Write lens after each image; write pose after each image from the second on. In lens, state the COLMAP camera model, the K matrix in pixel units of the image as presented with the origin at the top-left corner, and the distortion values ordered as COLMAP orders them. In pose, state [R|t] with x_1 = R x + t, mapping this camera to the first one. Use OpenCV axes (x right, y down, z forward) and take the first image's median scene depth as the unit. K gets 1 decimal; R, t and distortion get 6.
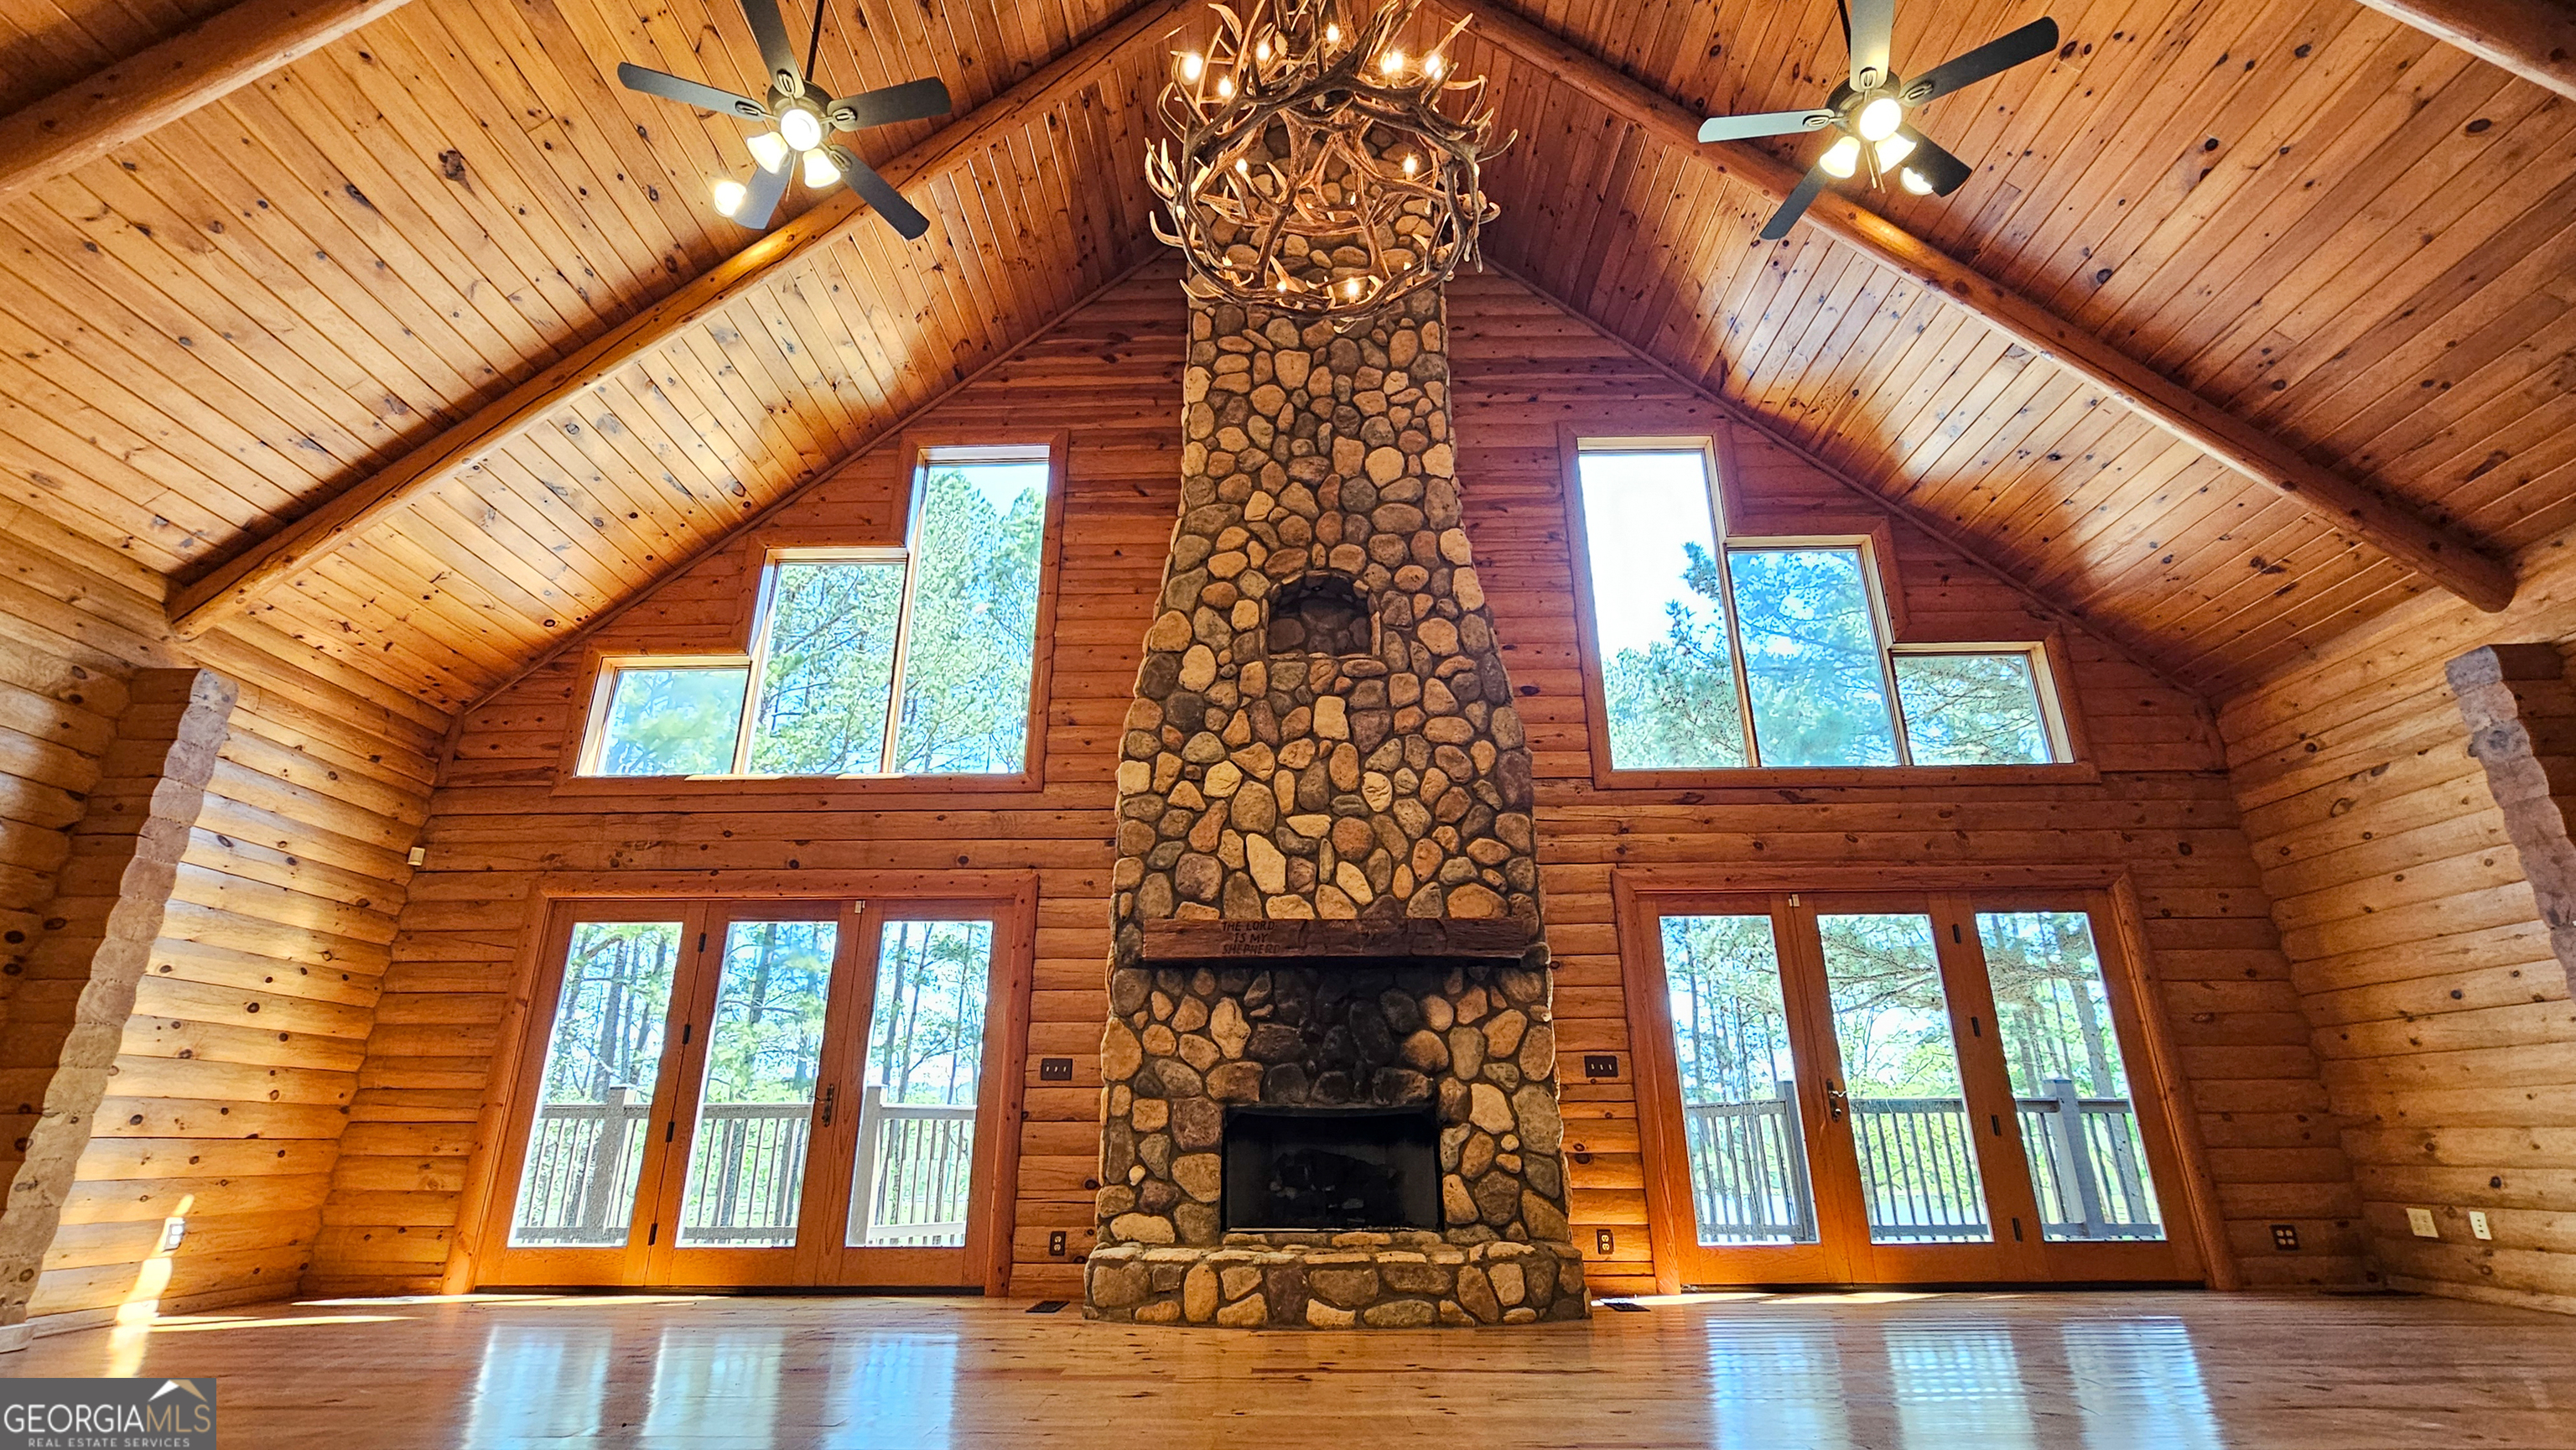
lens RADIAL K [[1151.5, 0, 1281.1], [0, 1151.5, 733.2], [0, 0, 1]] dist [-0.002536, -0.000061]
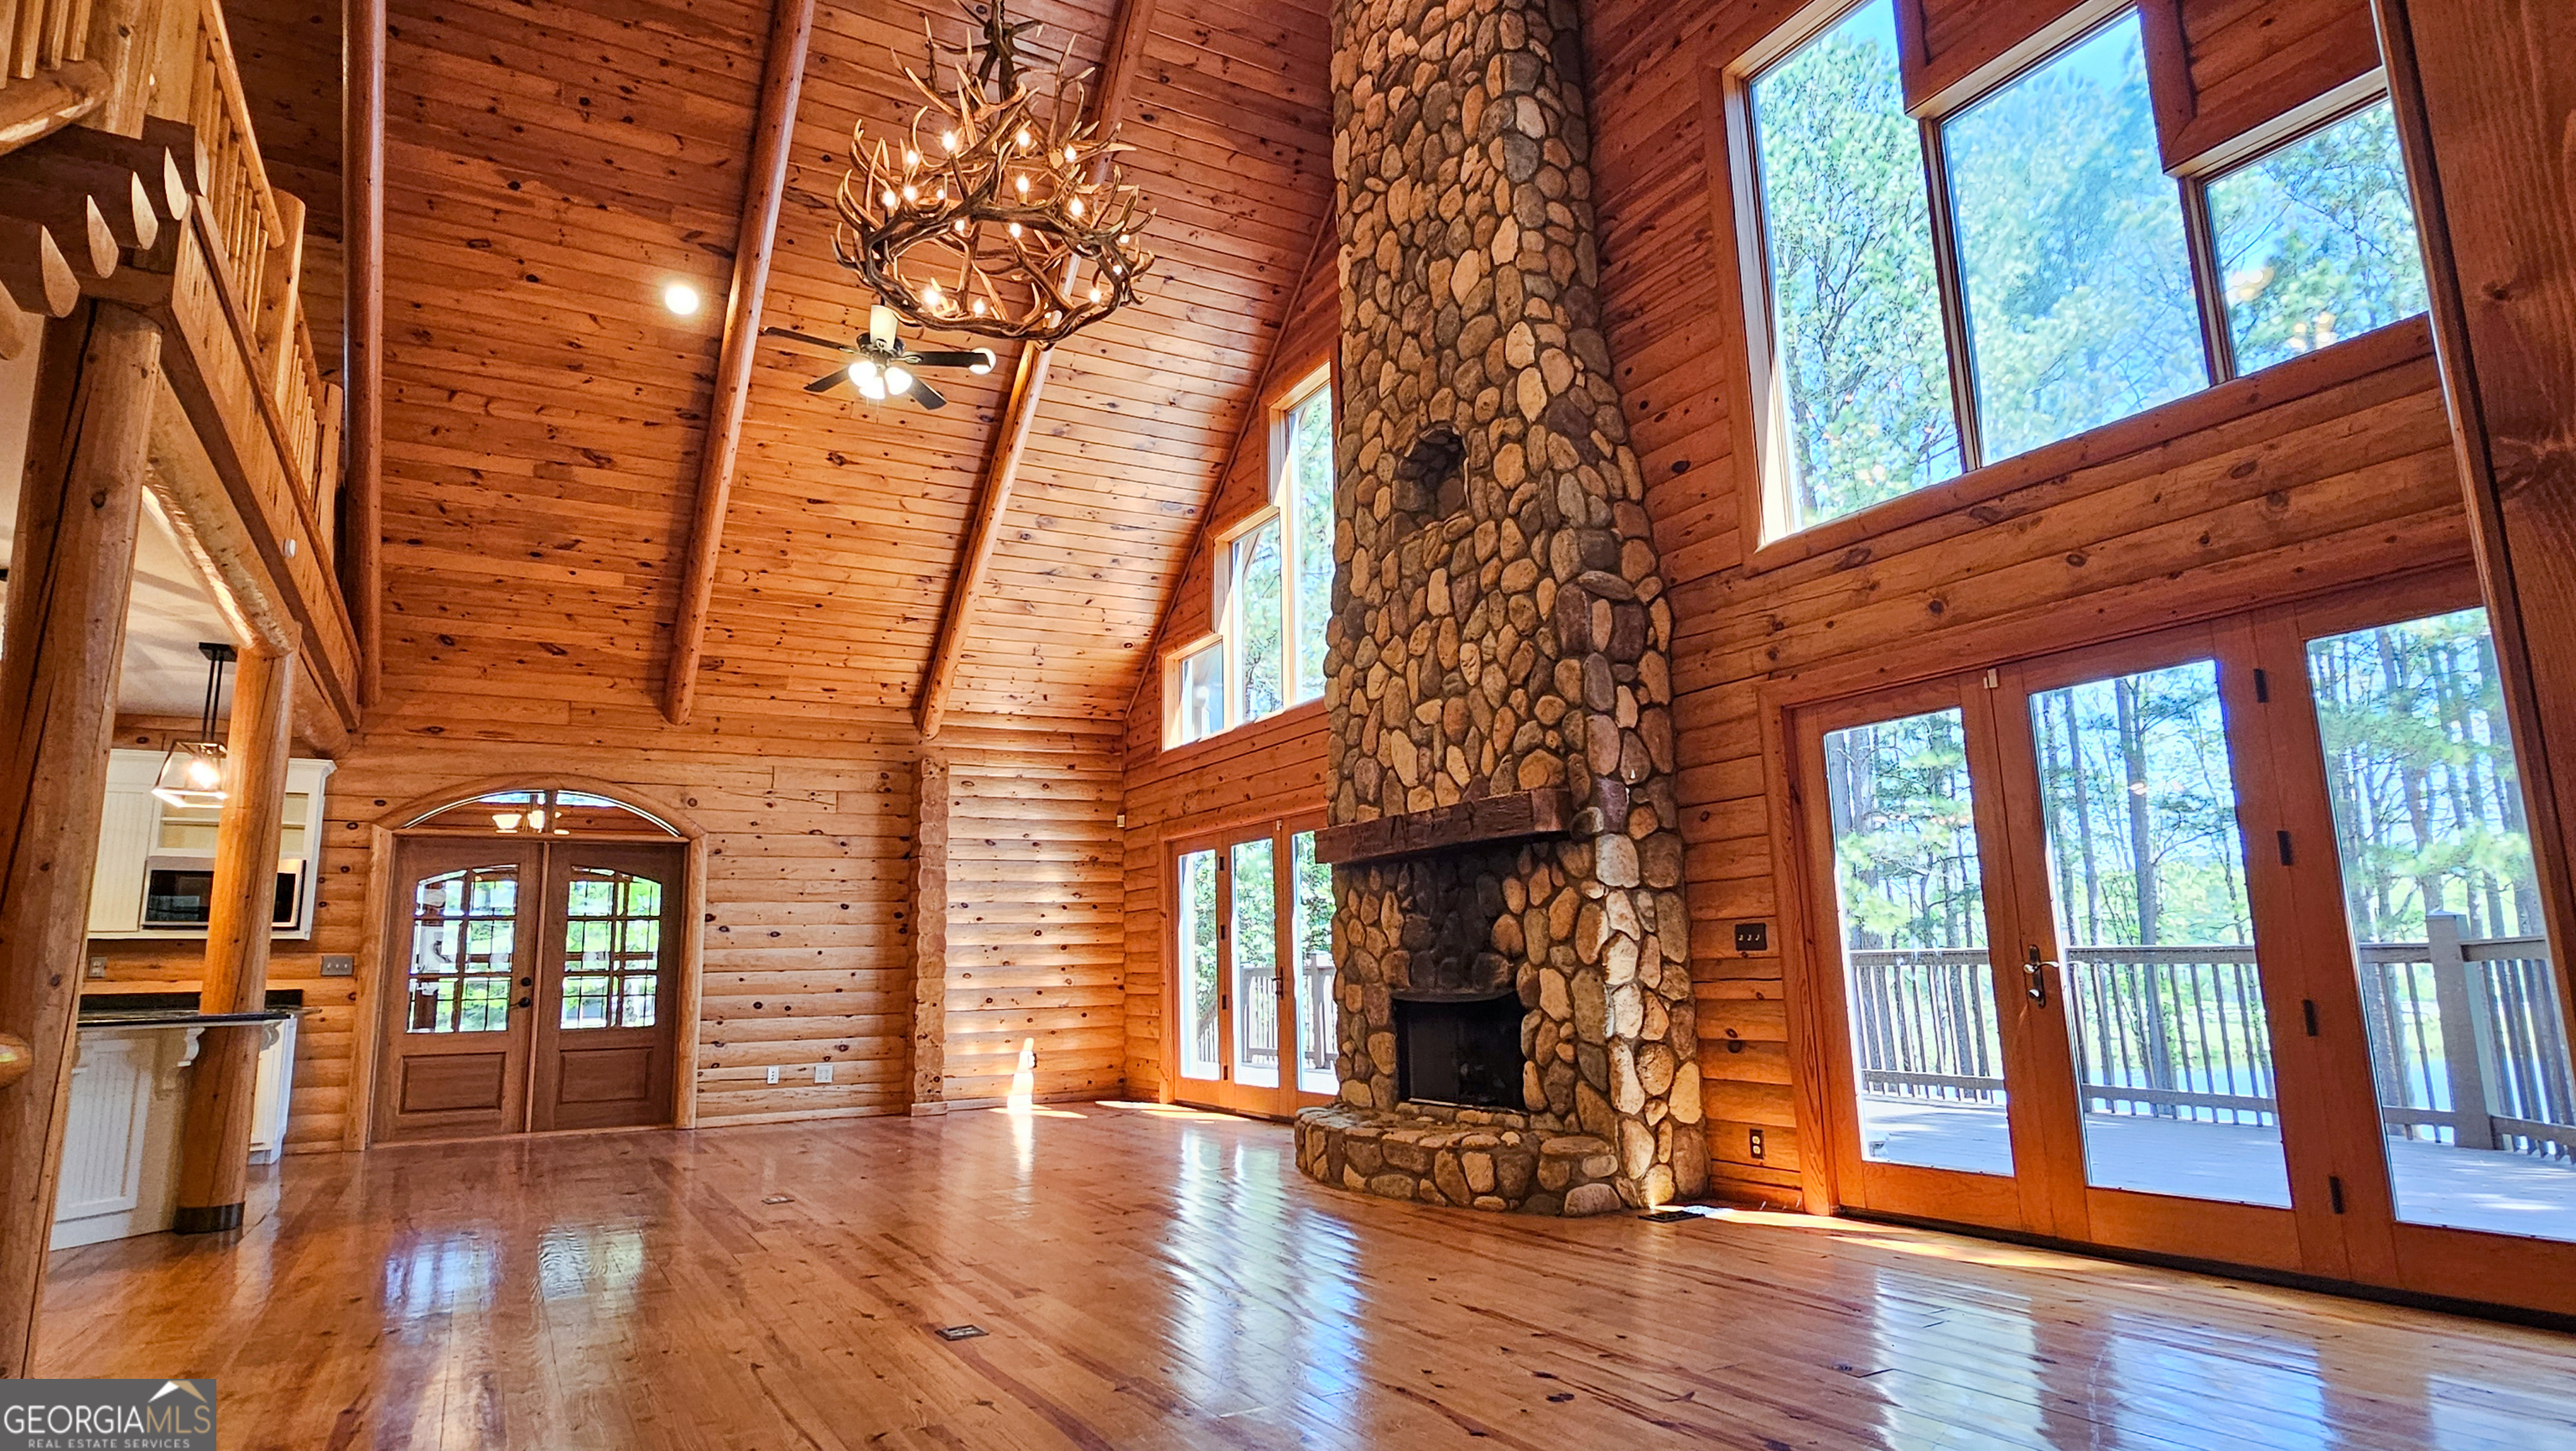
lens RADIAL K [[1407.1, 0, 1288.0], [0, 1407.1, 725.5], [0, 0, 1]] dist [-0.001616, 0.000140]
pose [[0.505665, -0.156263, -0.848460, 0.988729], [0.315098, 0.948970, 0.013018, 0.037627], [0.803129, -0.273931, 0.529099, 0.272629]]
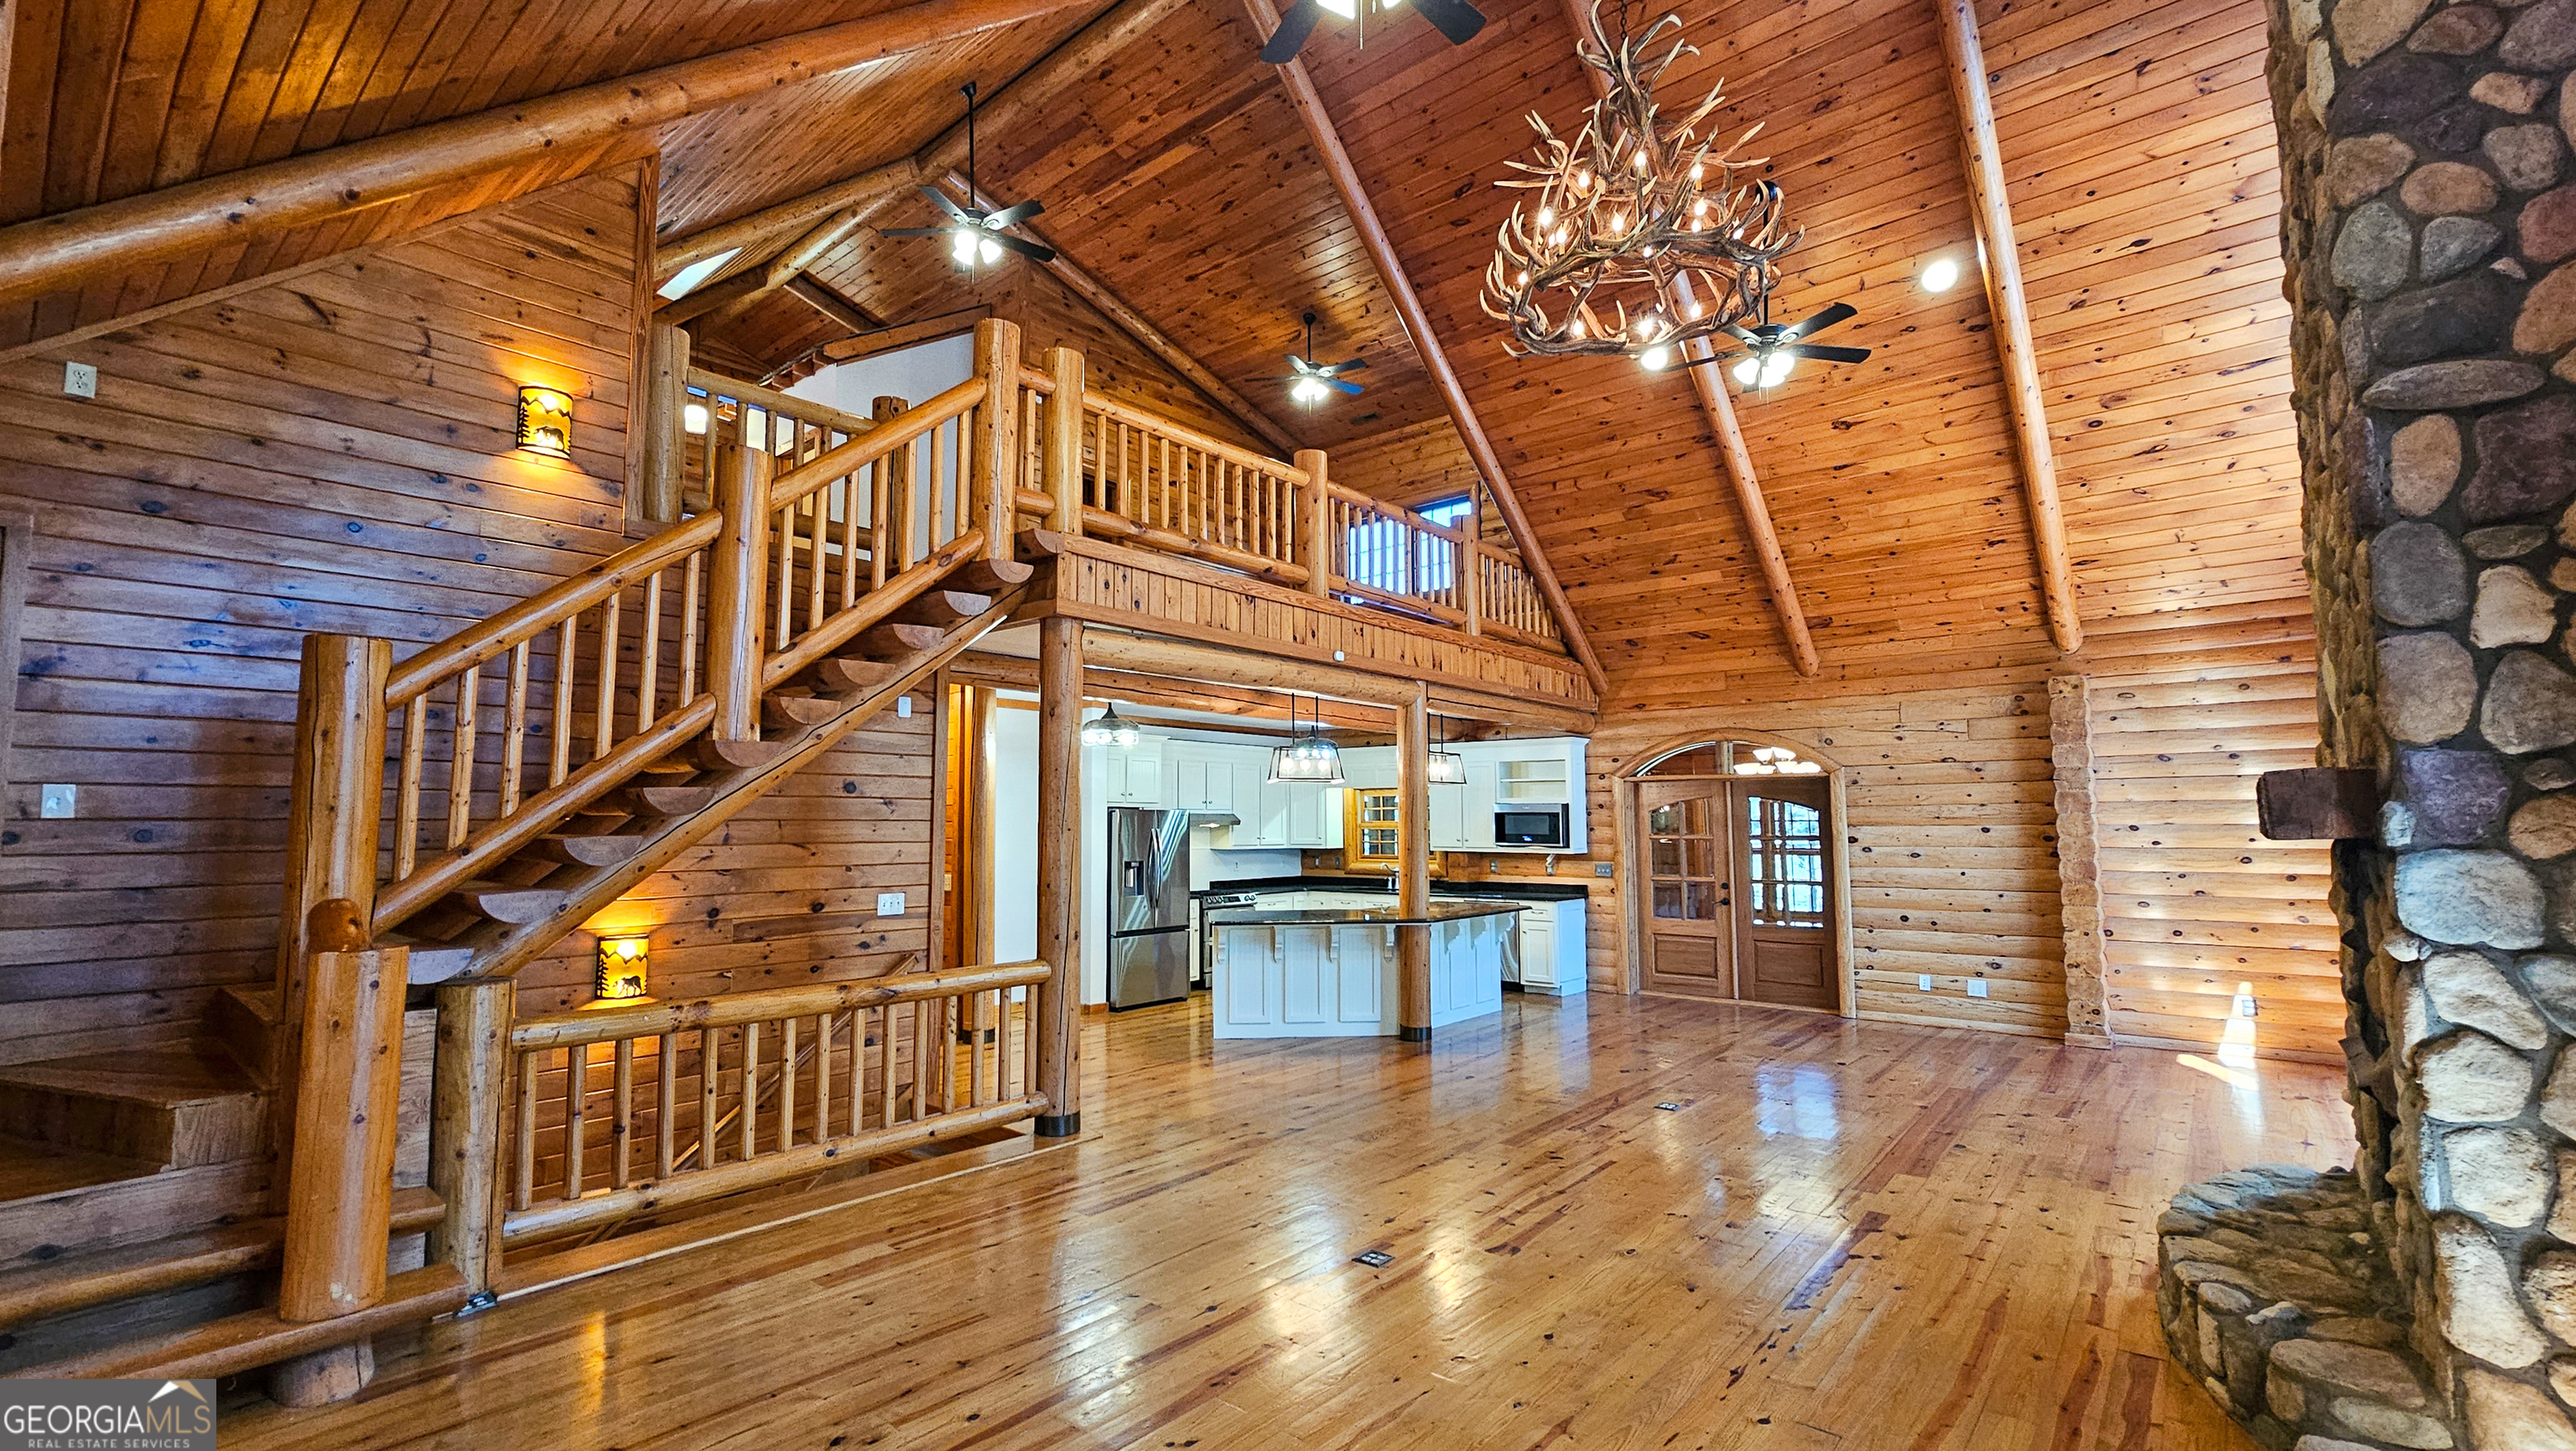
lens RADIAL K [[1105.8, 0, 1261.0], [0, 1105.8, 729.8], [0, 0, 1]] dist [0.000497, 0.000276]
pose [[-0.646099, -0.058254, -0.761028, 0.877942], [0.270229, 0.915040, -0.299463, 0.159060], [0.713816, -0.399135, -0.575464, 0.909519]]
